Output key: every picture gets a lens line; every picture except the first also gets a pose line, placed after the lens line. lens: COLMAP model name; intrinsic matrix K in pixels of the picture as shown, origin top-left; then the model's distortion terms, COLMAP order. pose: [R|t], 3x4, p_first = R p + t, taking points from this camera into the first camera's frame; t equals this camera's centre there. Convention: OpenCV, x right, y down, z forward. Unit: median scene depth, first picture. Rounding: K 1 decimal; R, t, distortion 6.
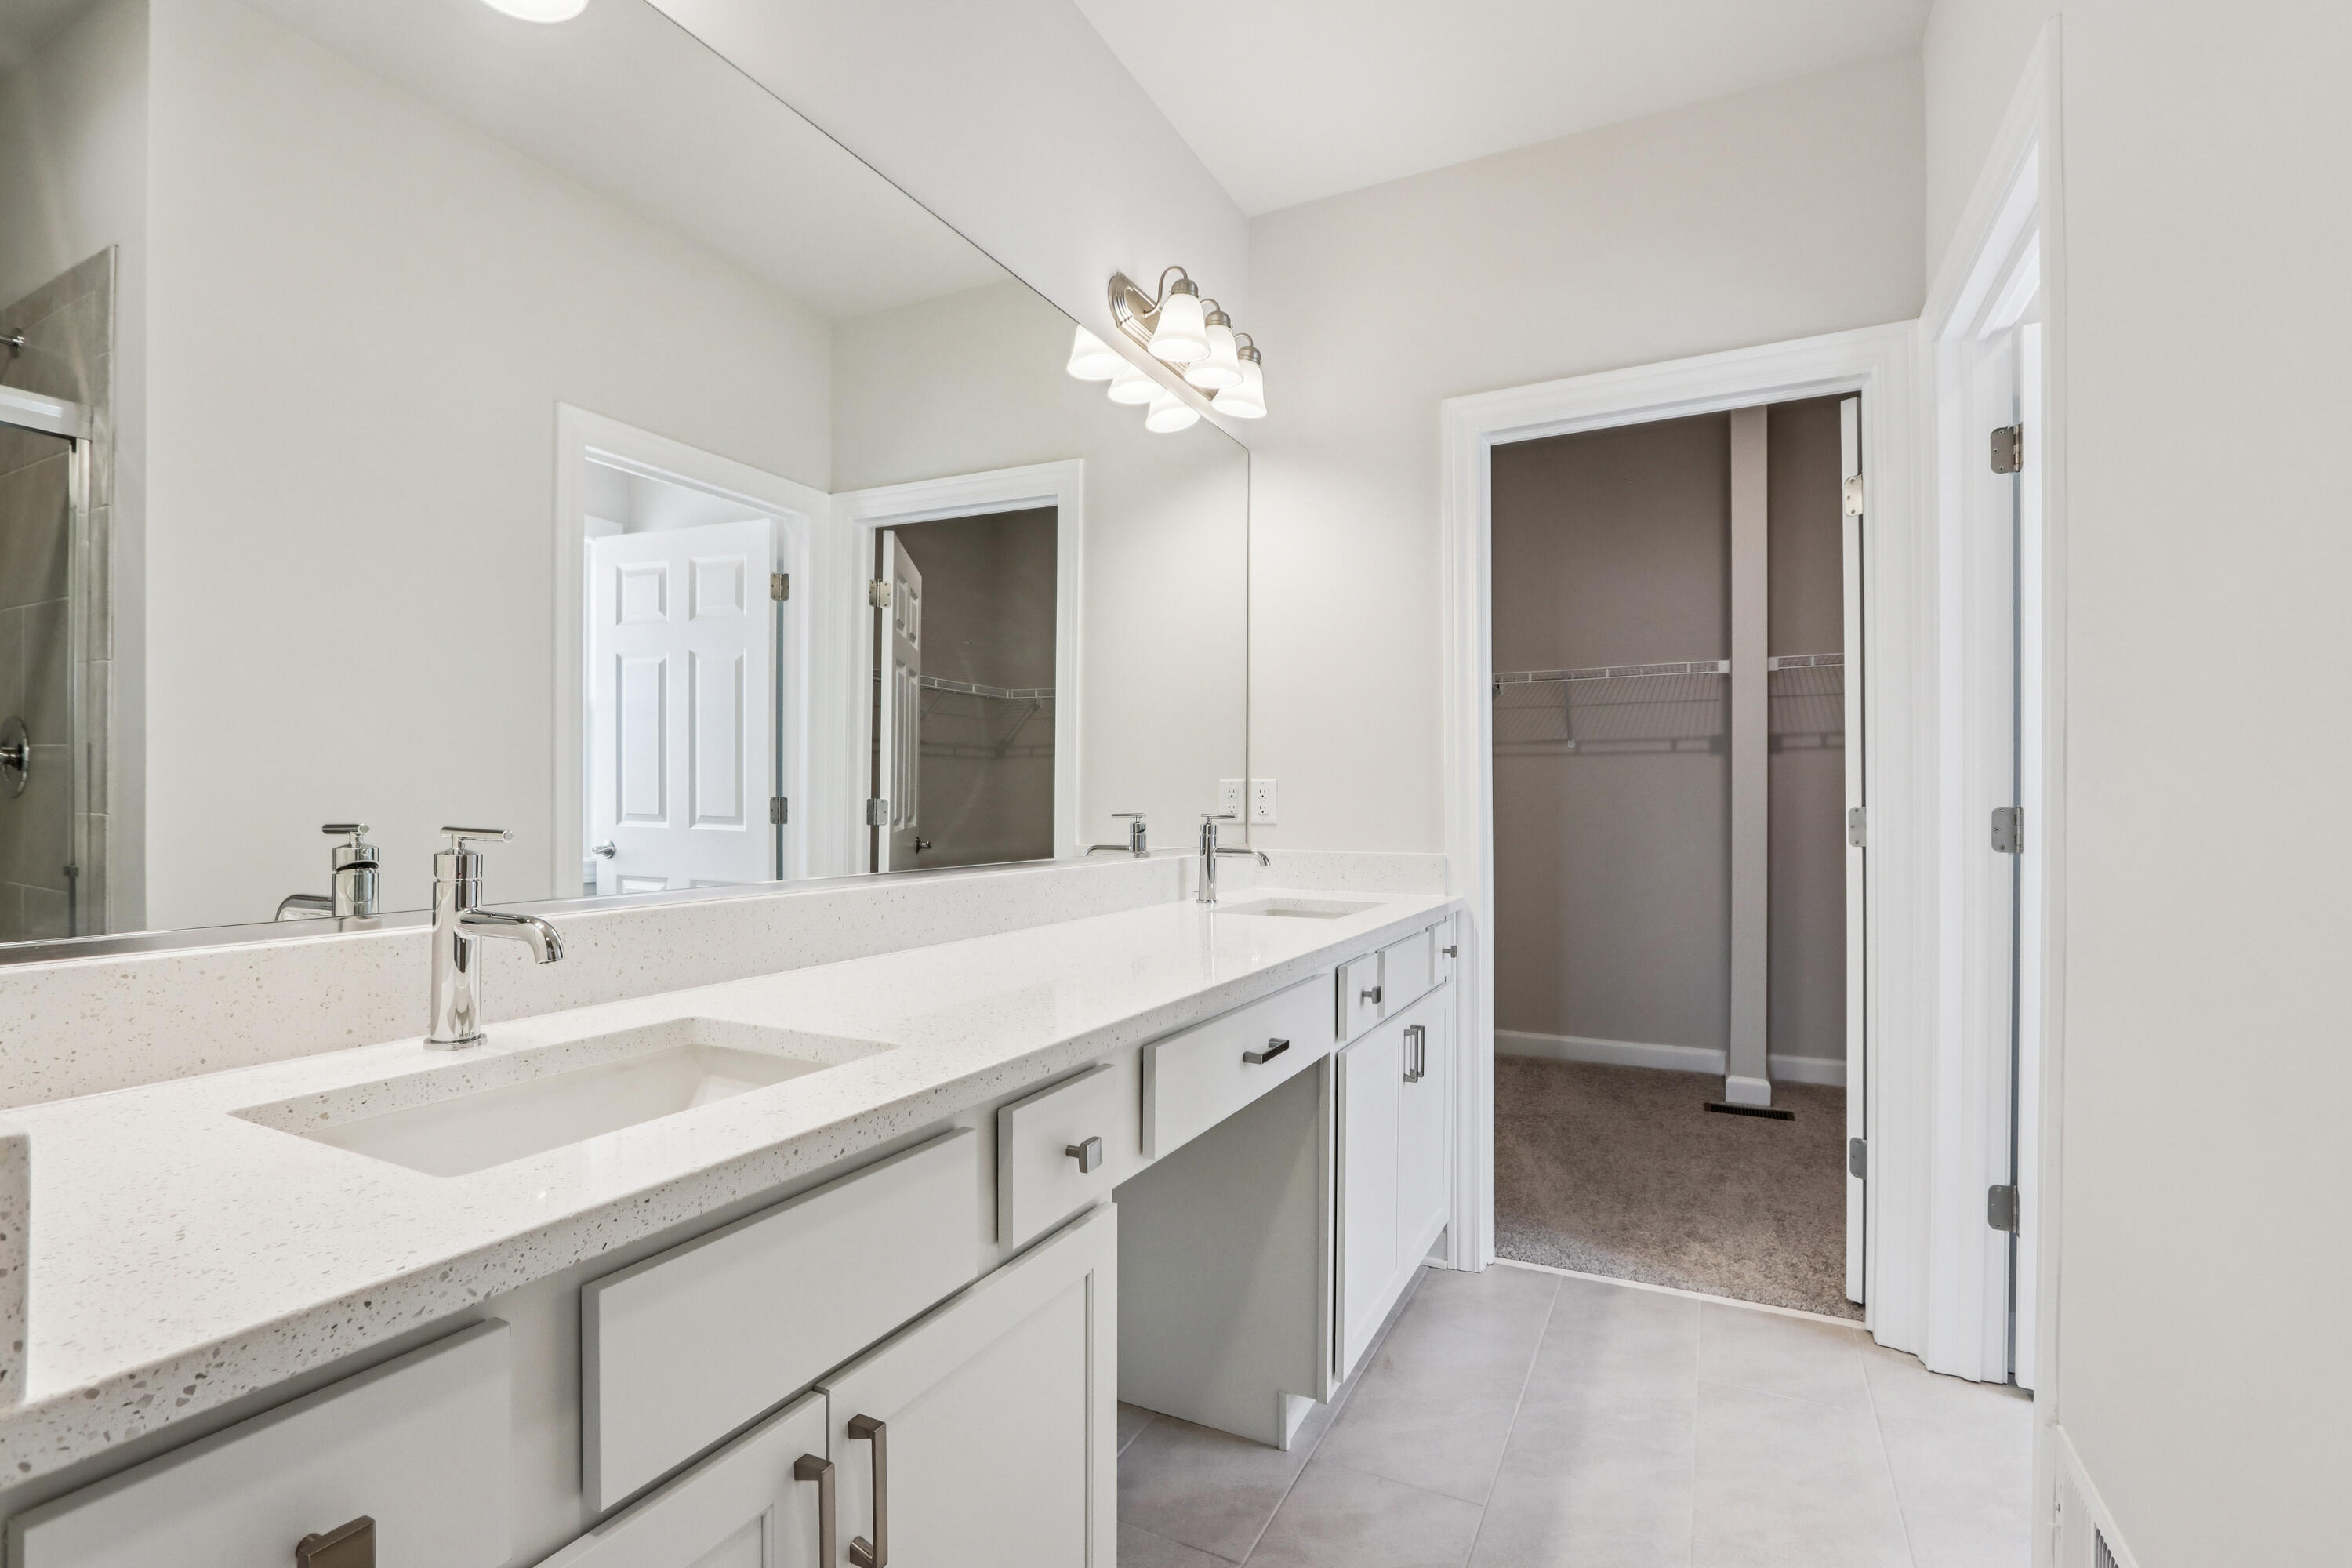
lens RADIAL K [[1081.2, 0, 1167.3], [0, 1081.2, 790.5], [0, 0, 1]] dist [-0.015824, 0.000409]
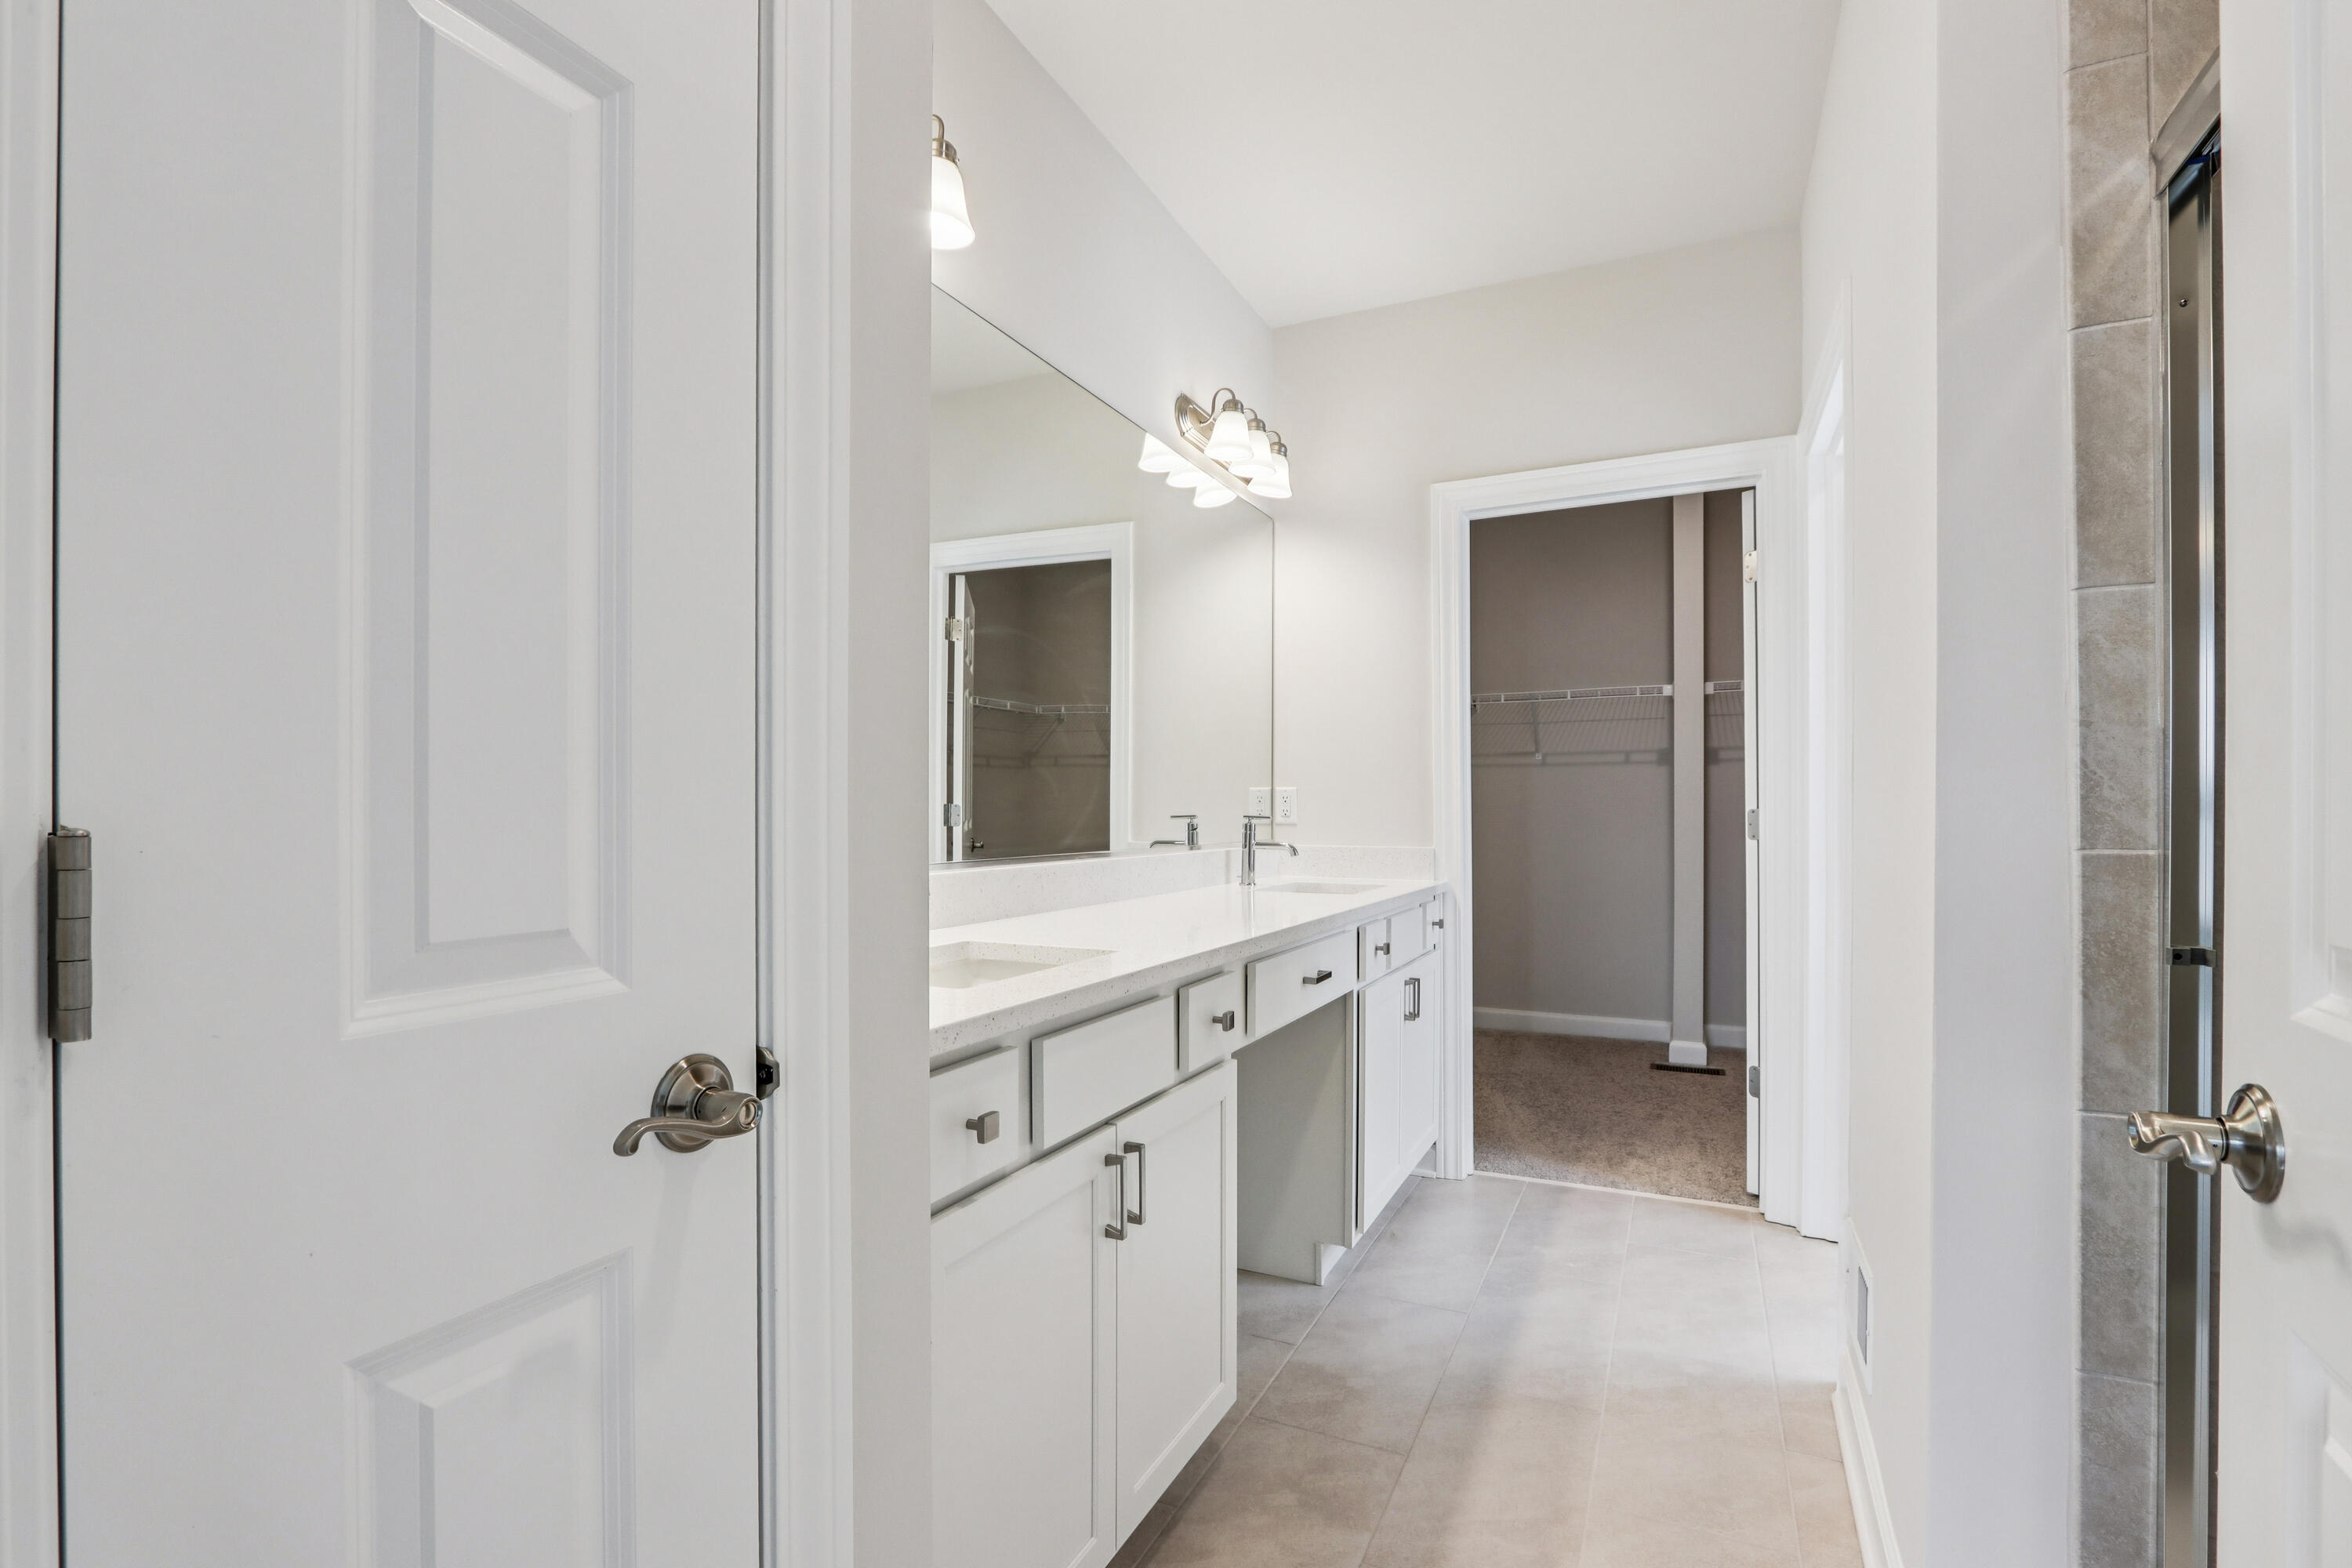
lens RADIAL K [[1081.2, 0, 1167.3], [0, 1081.2, 790.5], [0, 0, 1]] dist [-0.015824, 0.000409]
pose [[0.999787, -0.000152, 0.020660, -0.077561], [0.000277, 0.999982, -0.006010, 0.000380], [-0.020659, 0.006014, 0.999768, -0.246211]]
